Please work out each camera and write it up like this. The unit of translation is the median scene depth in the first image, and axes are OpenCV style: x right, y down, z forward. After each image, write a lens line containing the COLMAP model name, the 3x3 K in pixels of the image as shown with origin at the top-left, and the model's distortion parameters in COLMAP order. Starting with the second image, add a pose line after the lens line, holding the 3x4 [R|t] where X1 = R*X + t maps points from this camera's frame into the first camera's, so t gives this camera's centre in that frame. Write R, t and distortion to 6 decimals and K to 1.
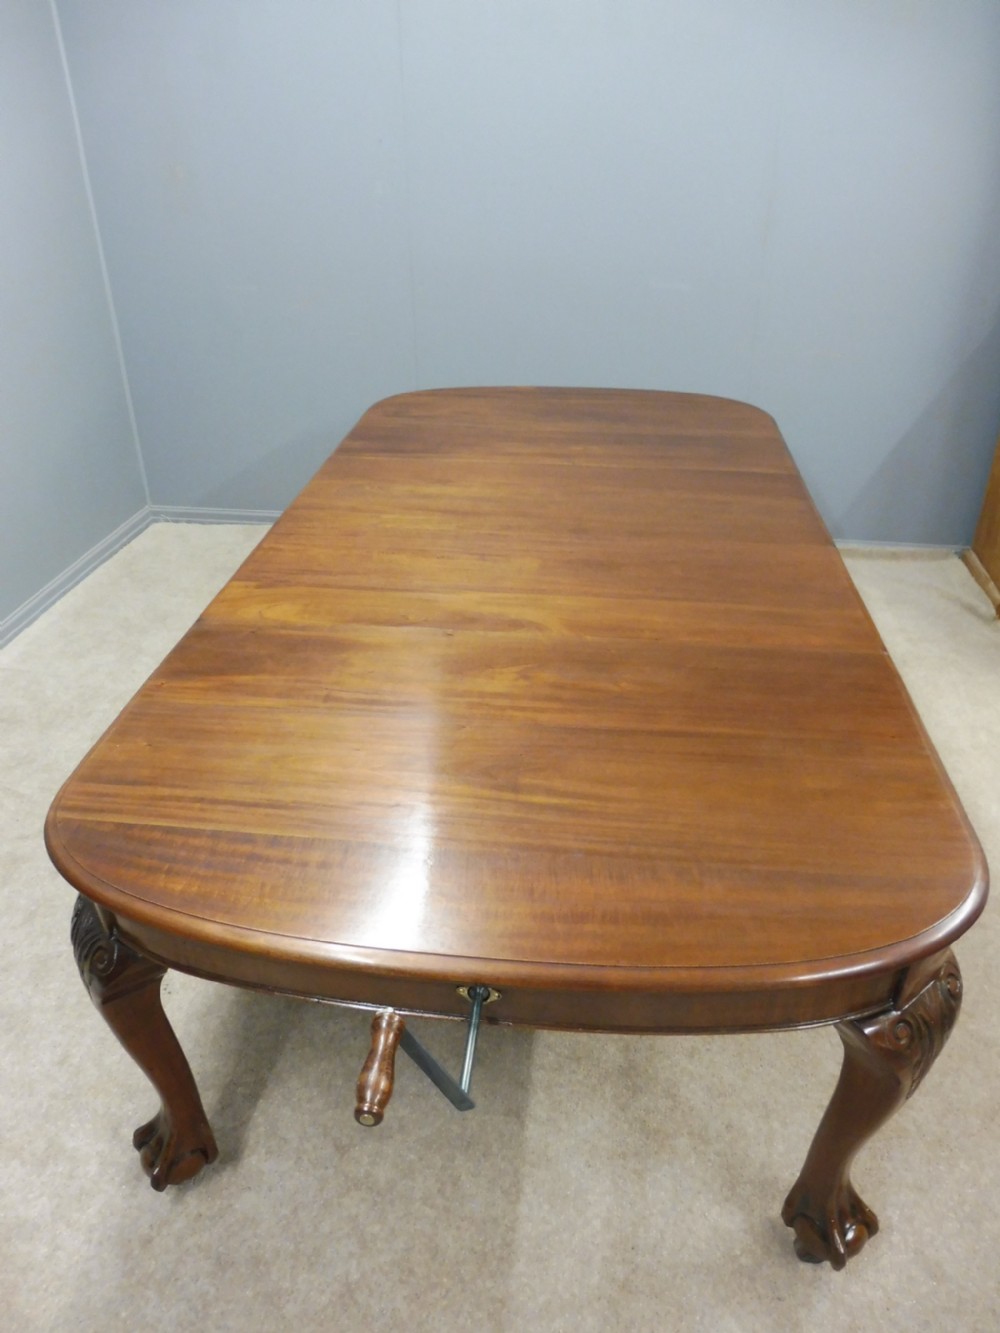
lens RADIAL K [[984.4, 0, 500.0], [0, 984.4, 666.5], [0, 0, 1]] dist [-0.070572, 0.043089]
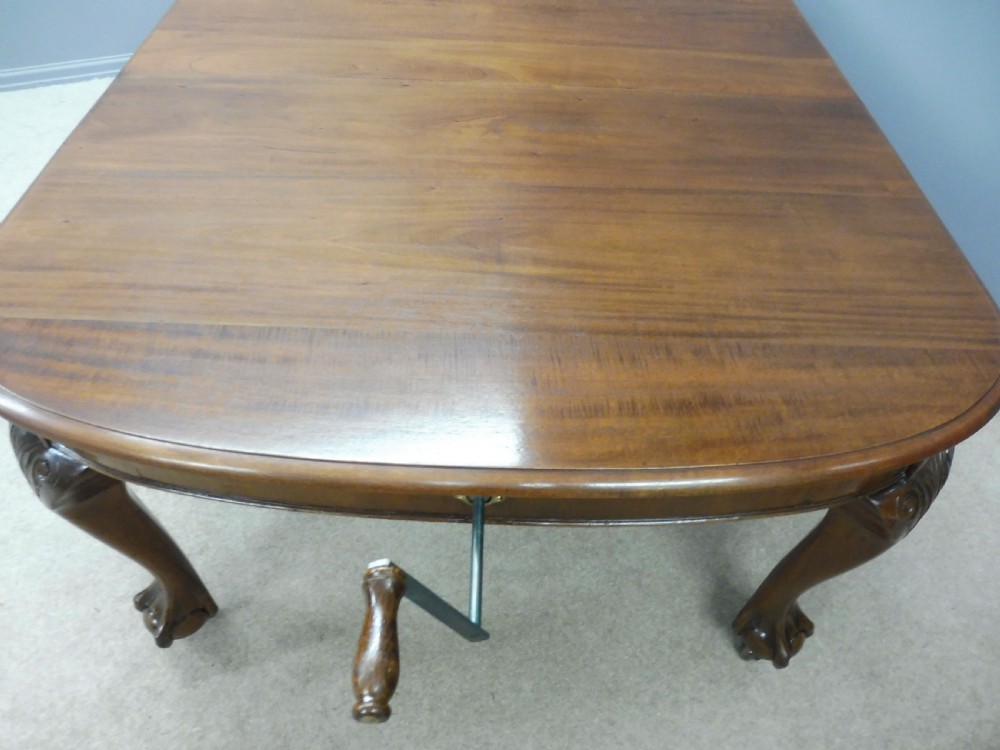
lens RADIAL K [[728.4, 0, 500.7], [0, 728.4, 387.8], [0, 0, 1]] dist [-0.009528, -0.057036]
pose [[0.994888, -0.047942, 0.088882, -0.048431], [0.017140, 0.947524, 0.319226, 0.026218], [-0.099522, -0.316070, 0.943501, 0.353048]]
